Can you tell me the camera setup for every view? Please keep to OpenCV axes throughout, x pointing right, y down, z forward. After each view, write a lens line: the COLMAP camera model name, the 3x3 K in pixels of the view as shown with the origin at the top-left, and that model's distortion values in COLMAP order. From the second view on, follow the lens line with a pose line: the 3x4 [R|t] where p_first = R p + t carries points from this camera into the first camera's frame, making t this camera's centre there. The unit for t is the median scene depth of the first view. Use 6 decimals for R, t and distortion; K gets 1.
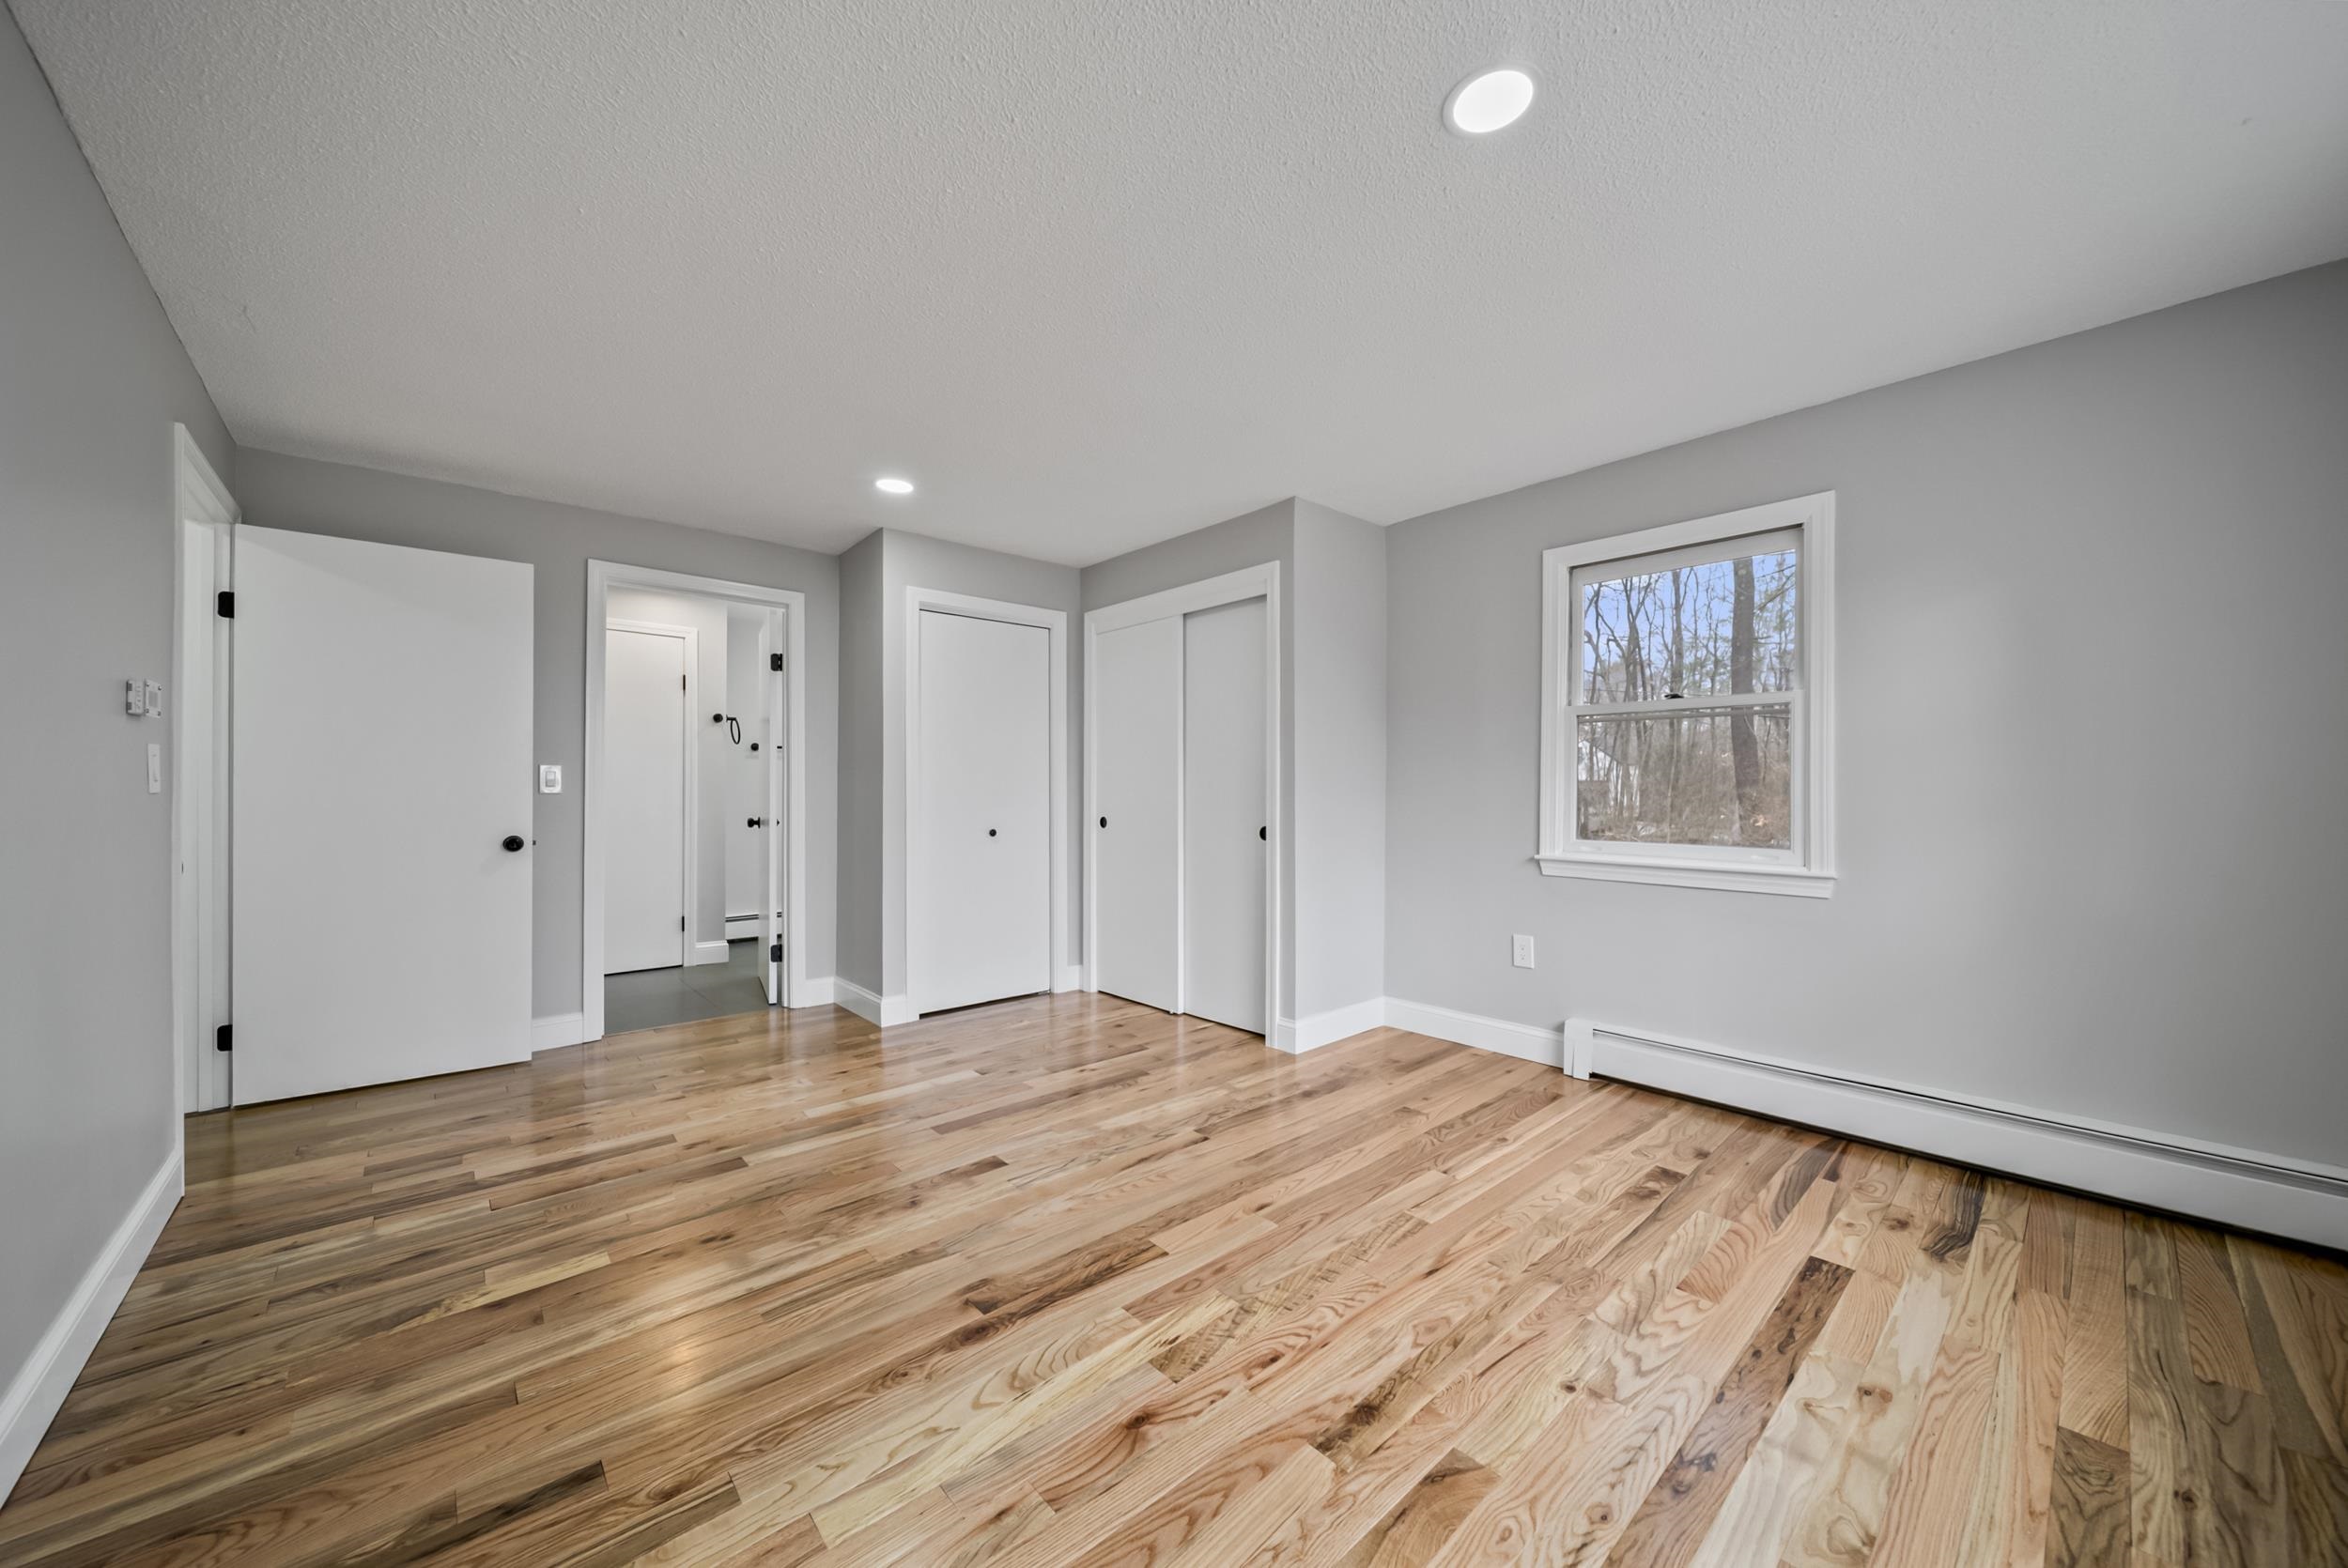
lens RADIAL K [[833.1, 0, 1171.2], [0, 833.1, 790.5], [0, 0, 1]] dist [-0.003246, -0.000329]
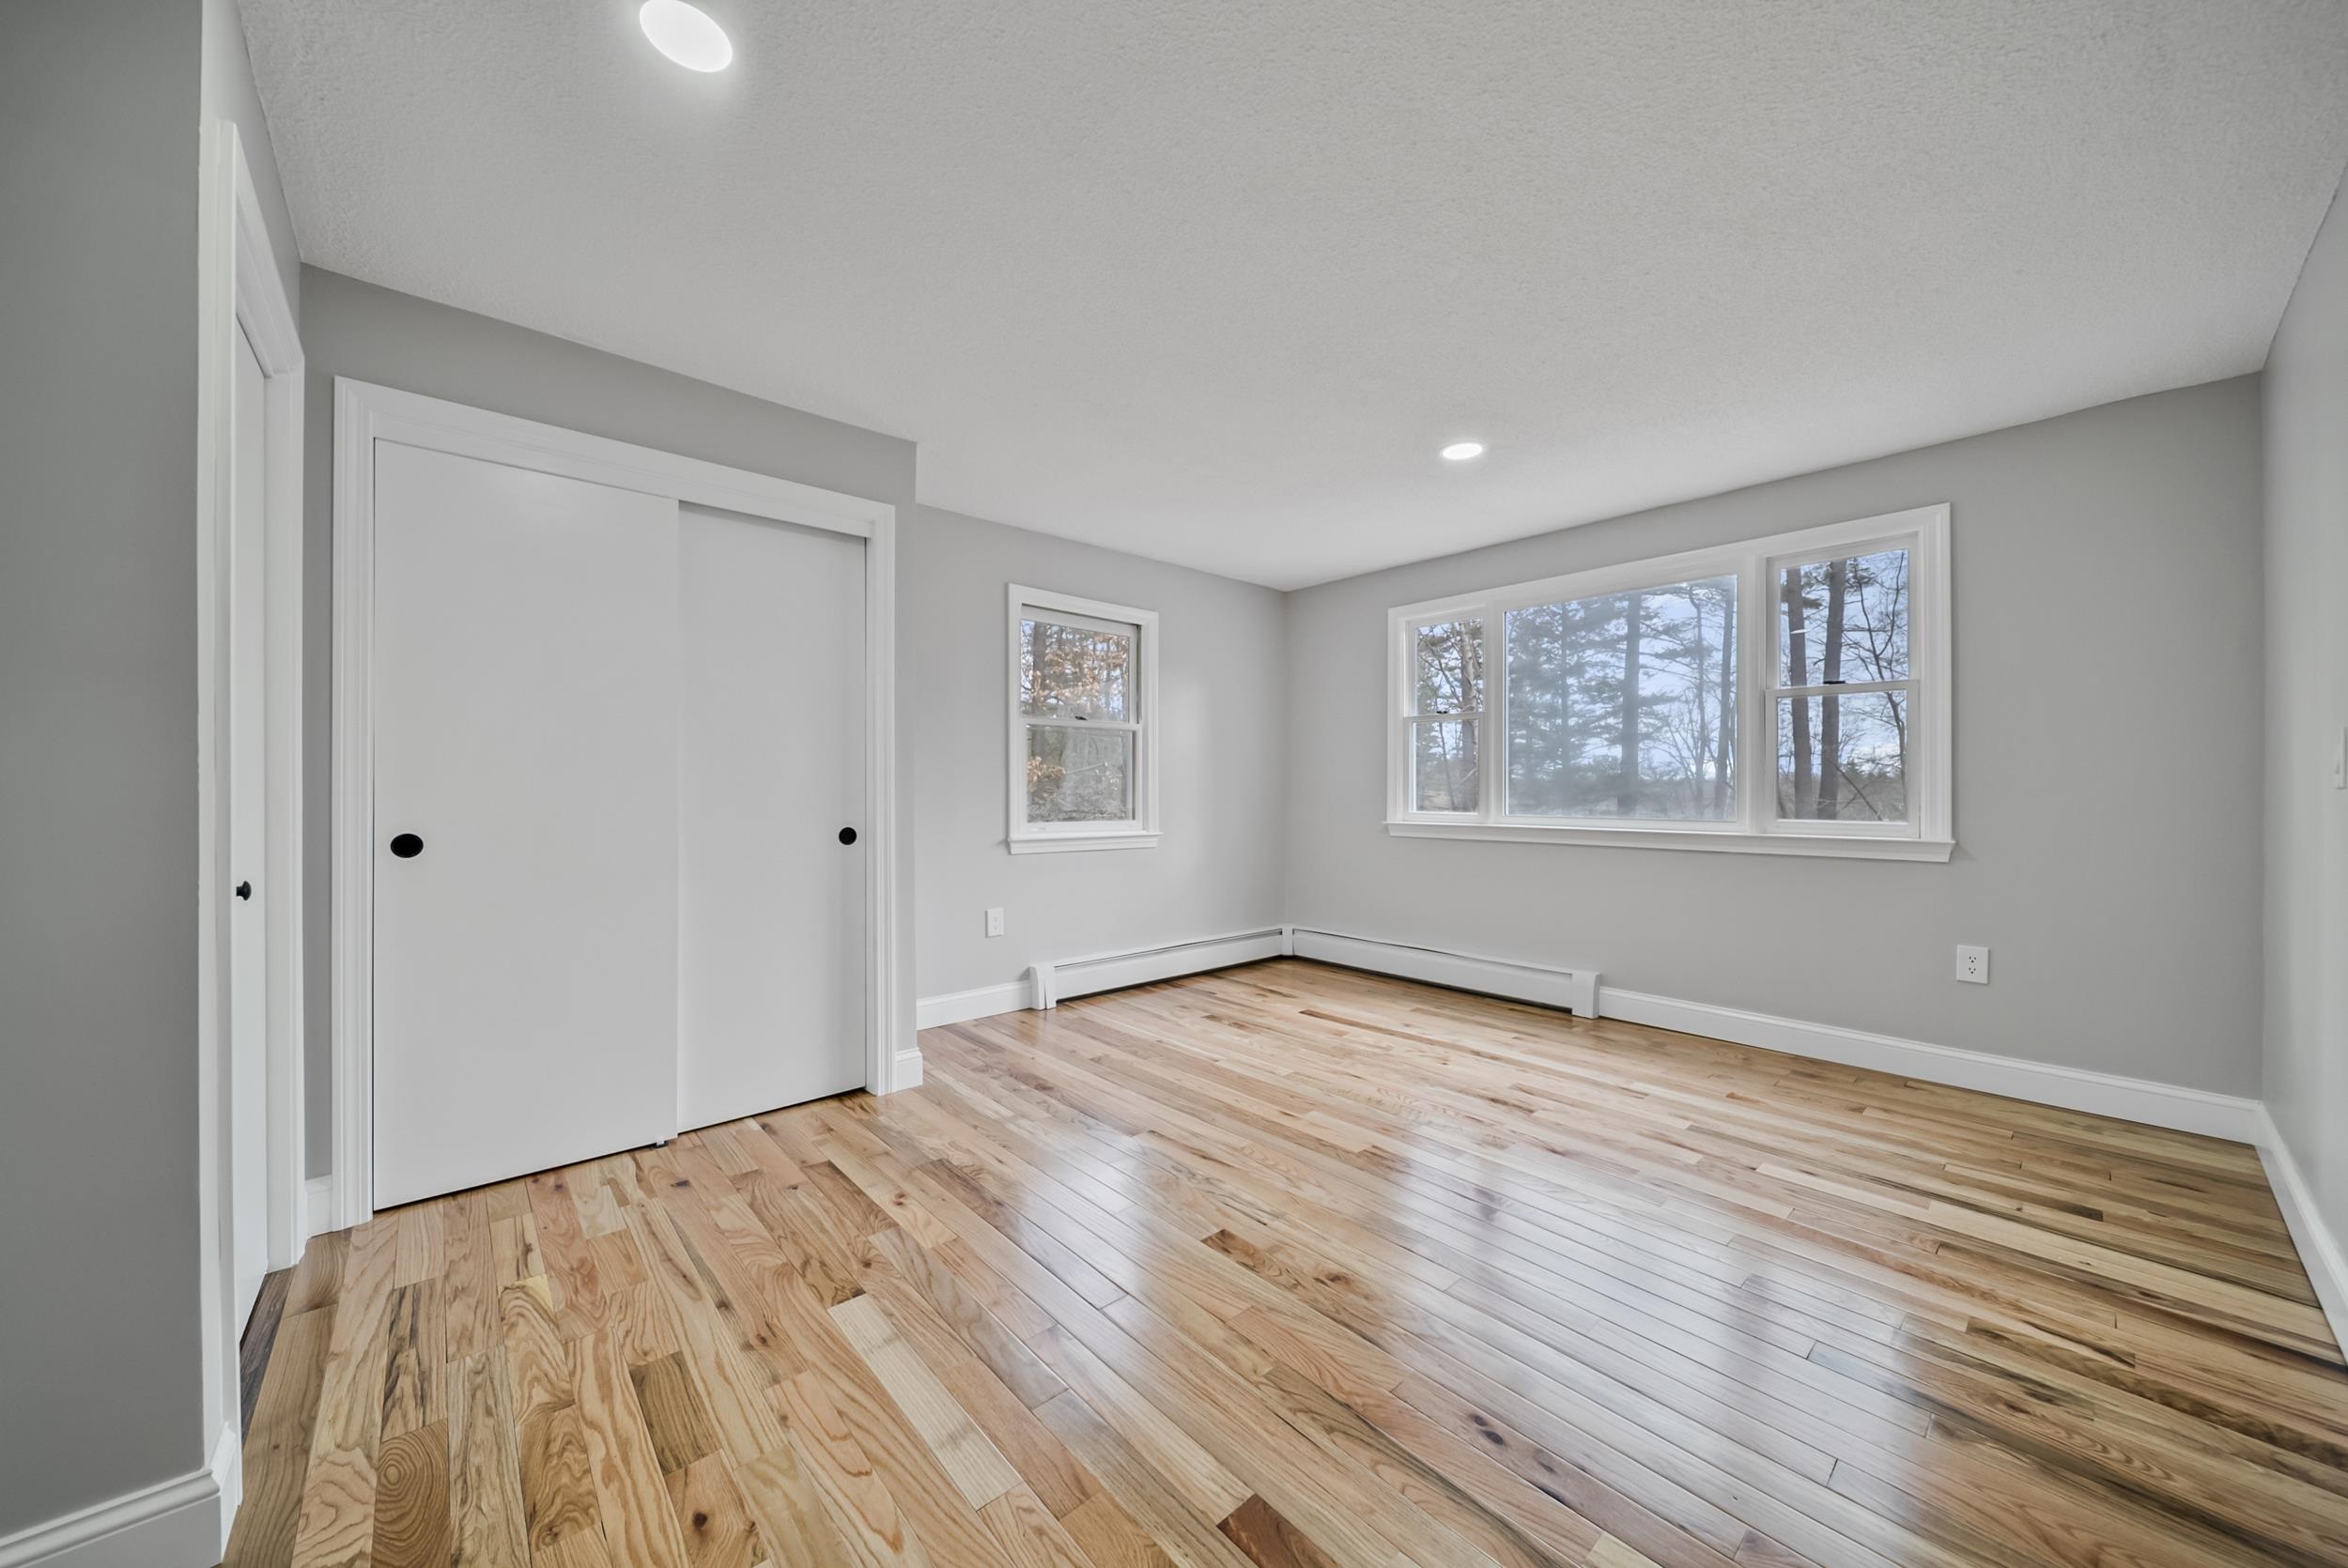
lens RADIAL K [[833.1, 0, 1173.3], [0, 833.1, 787.3], [0, 0, 1]] dist [-0.003246, -0.000329]
pose [[0.001361, -0.000066, 0.999999, -0.806415], [-0.004020, 0.999992, 0.000072, 0.004694], [-0.999991, -0.004020, 0.001360, 0.821912]]
